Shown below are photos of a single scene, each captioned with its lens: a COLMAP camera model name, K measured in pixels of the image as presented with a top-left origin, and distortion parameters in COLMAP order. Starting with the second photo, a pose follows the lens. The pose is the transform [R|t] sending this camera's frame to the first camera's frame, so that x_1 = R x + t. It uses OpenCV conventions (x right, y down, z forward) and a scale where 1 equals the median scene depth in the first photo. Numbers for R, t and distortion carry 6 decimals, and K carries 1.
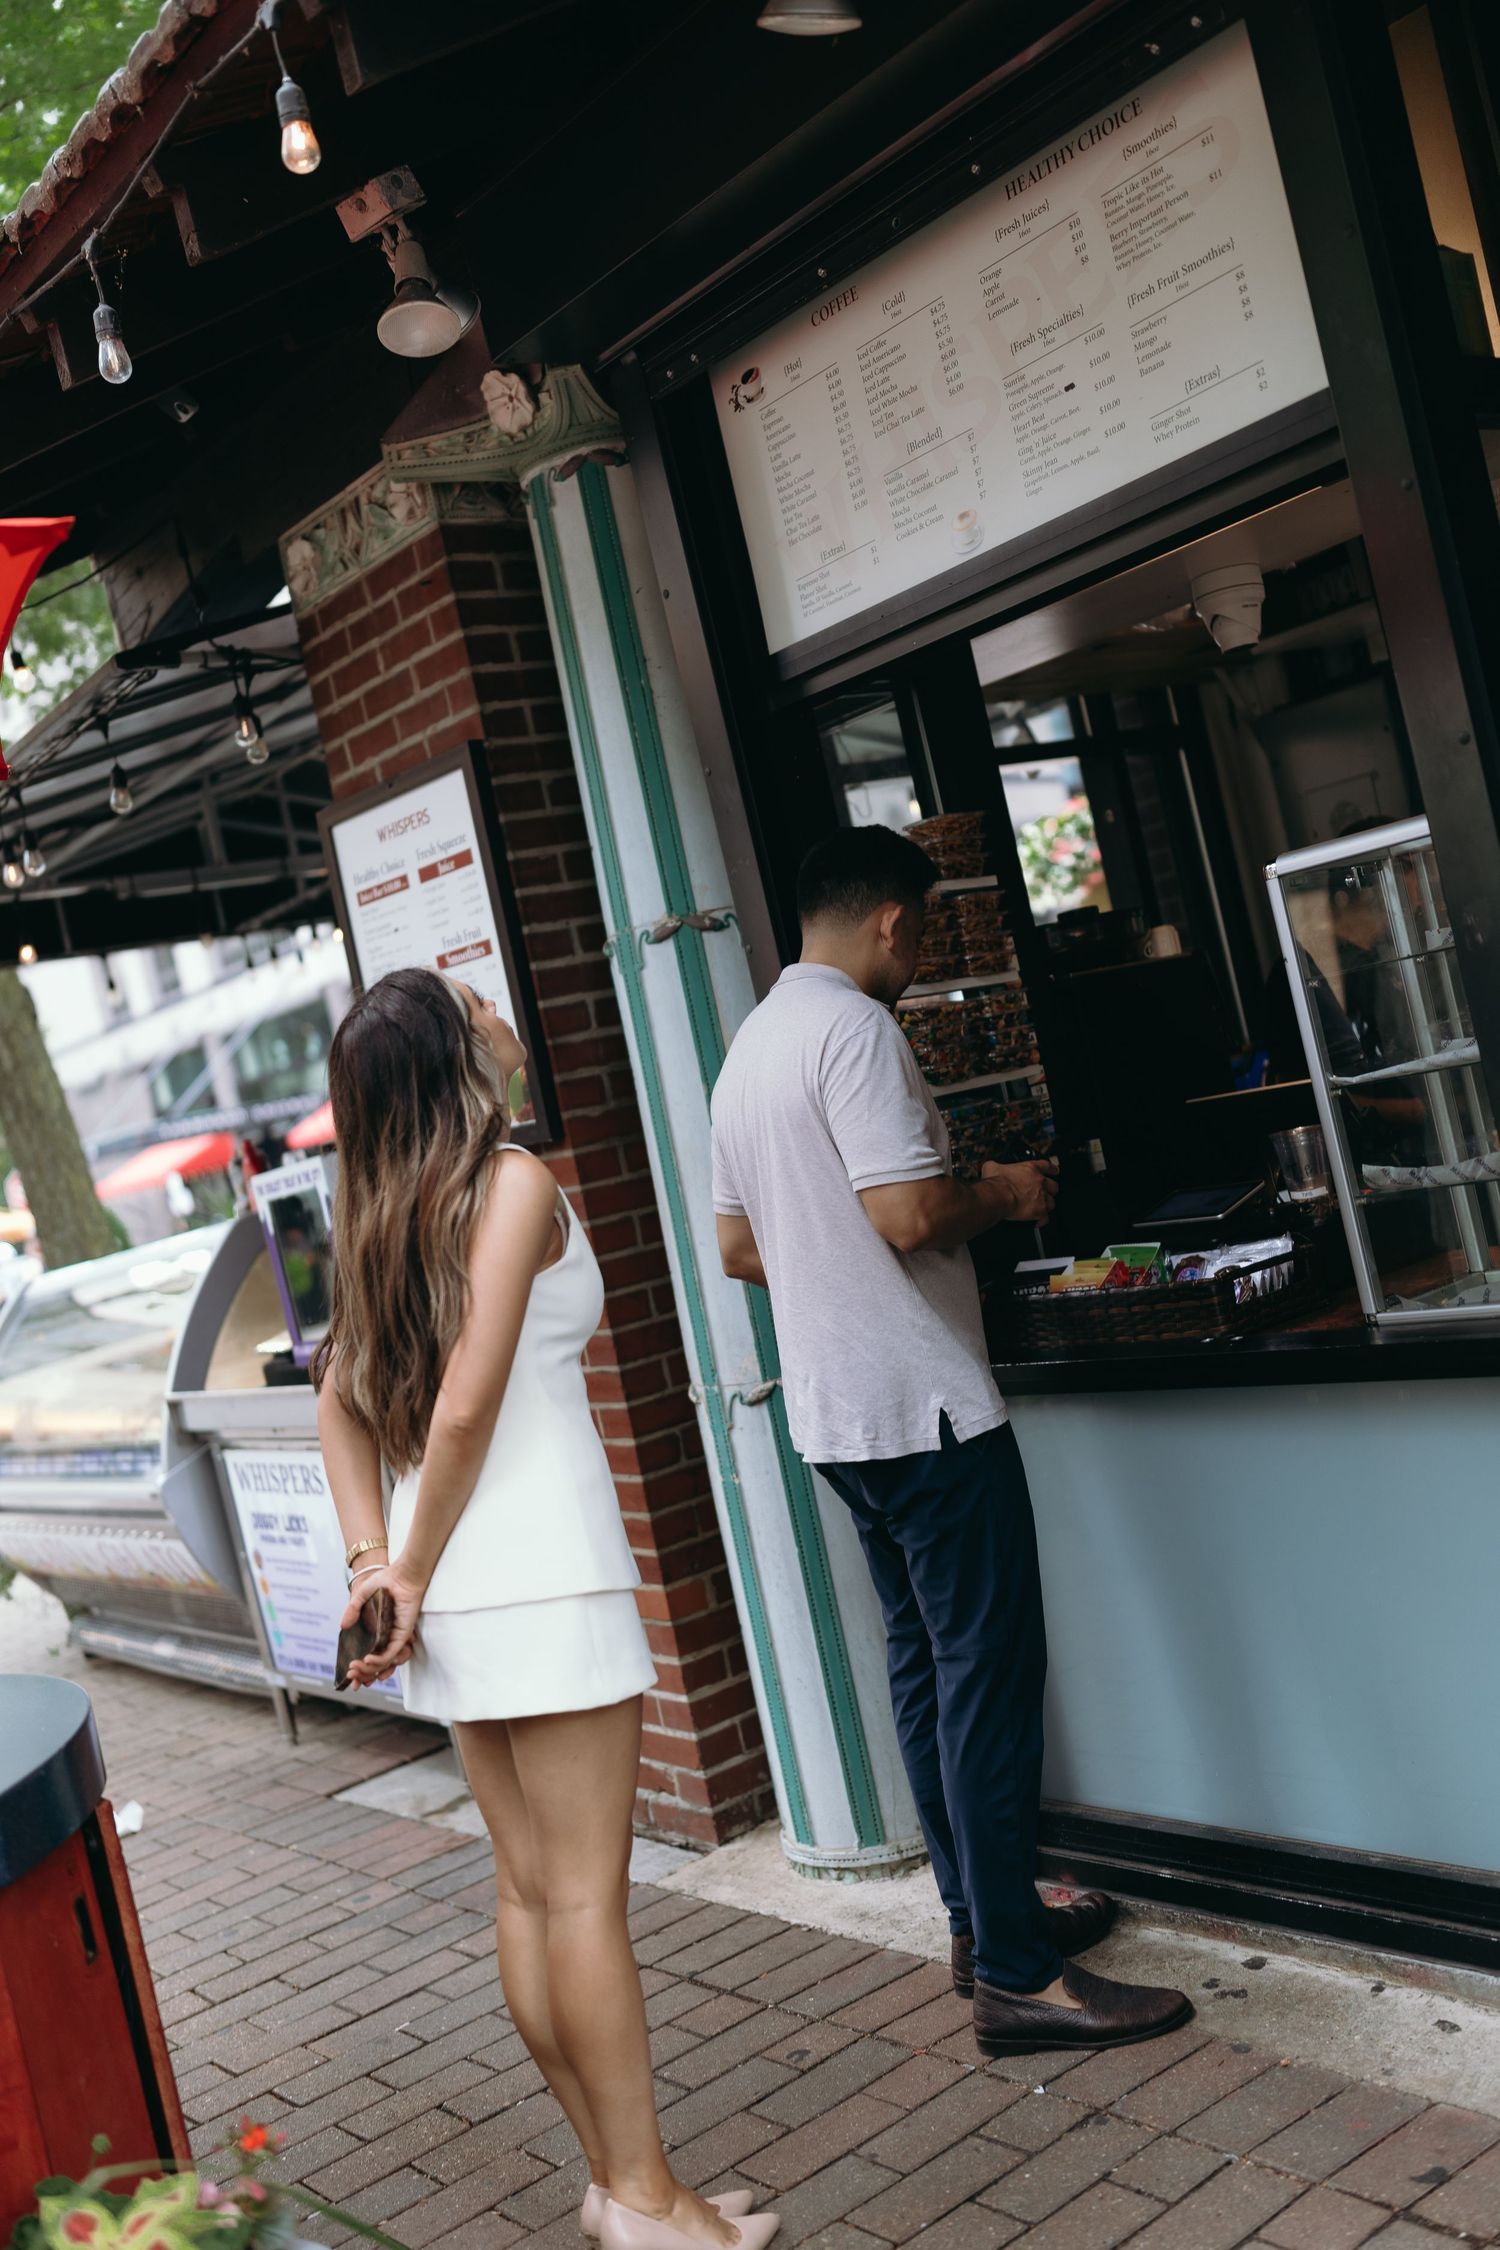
lens RADIAL K [[2730.9, 0, 750.0], [0, 2730.9, 1125.0], [0, 0, 1]] dist [0.094538, -0.496129]
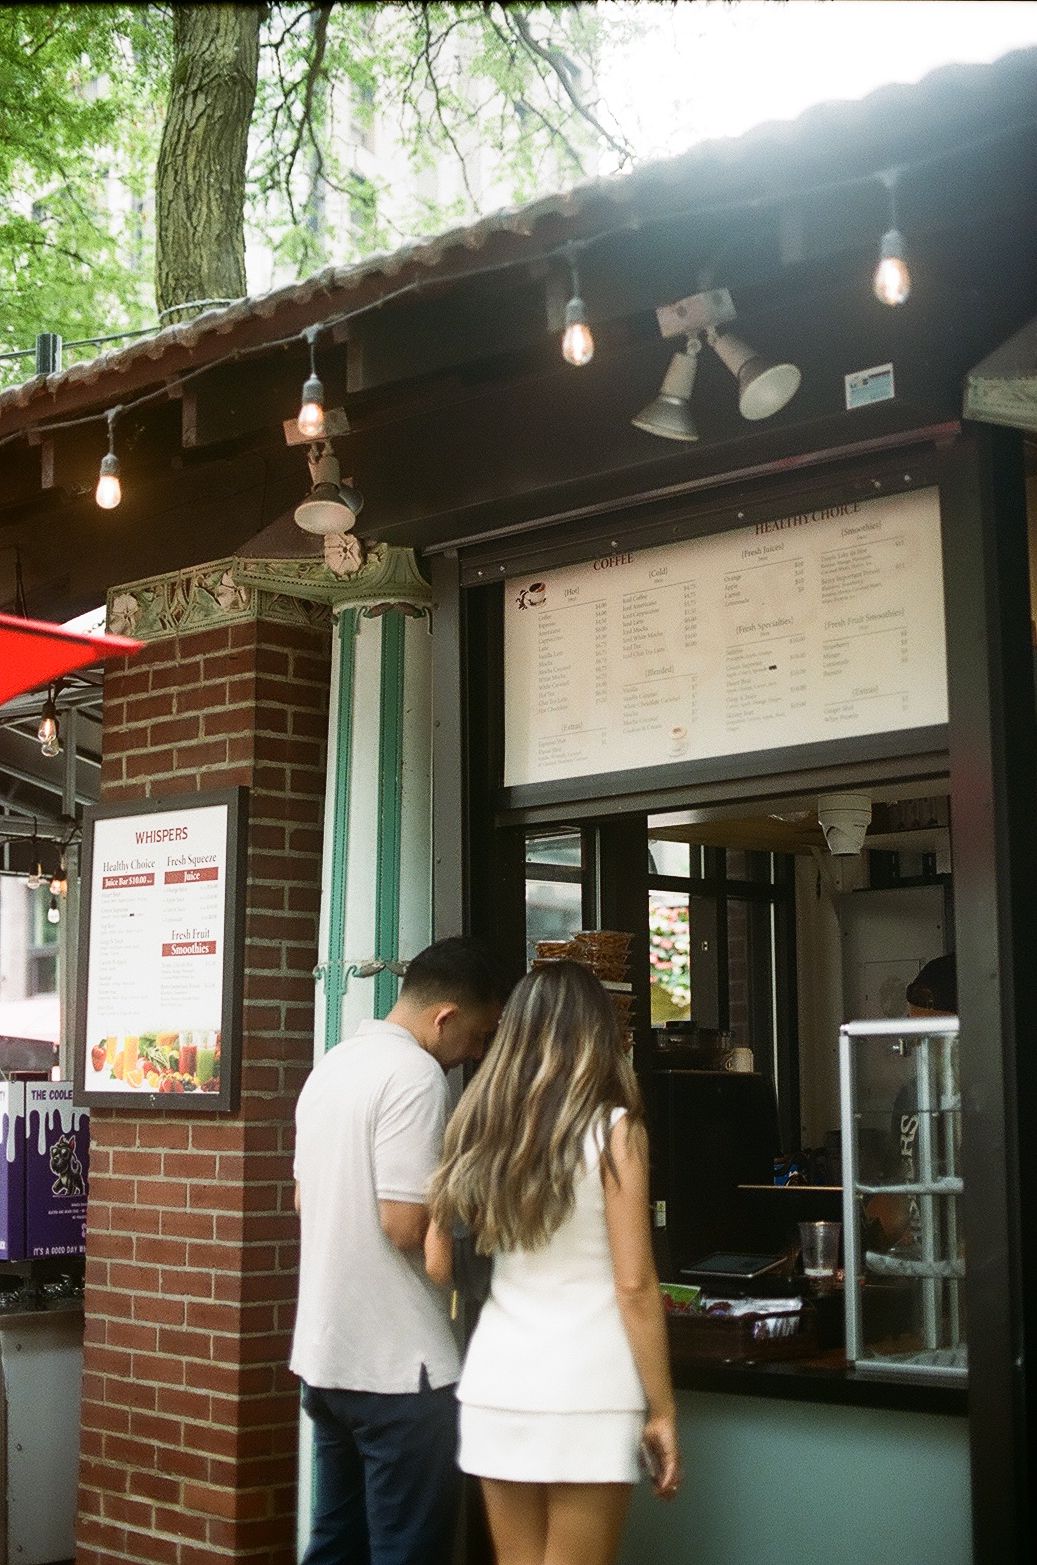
lens RADIAL K [[2338.9, 0, 518.5], [0, 2338.9, 782.5], [0, 0, 1]] dist [-0.274120, 1.063903]
pose [[0.974770, 0.219908, 0.038249, -0.025445], [-0.211139, 0.964006, -0.161597, 0.006572], [-0.072408, 0.149444, 0.986115, -0.097816]]
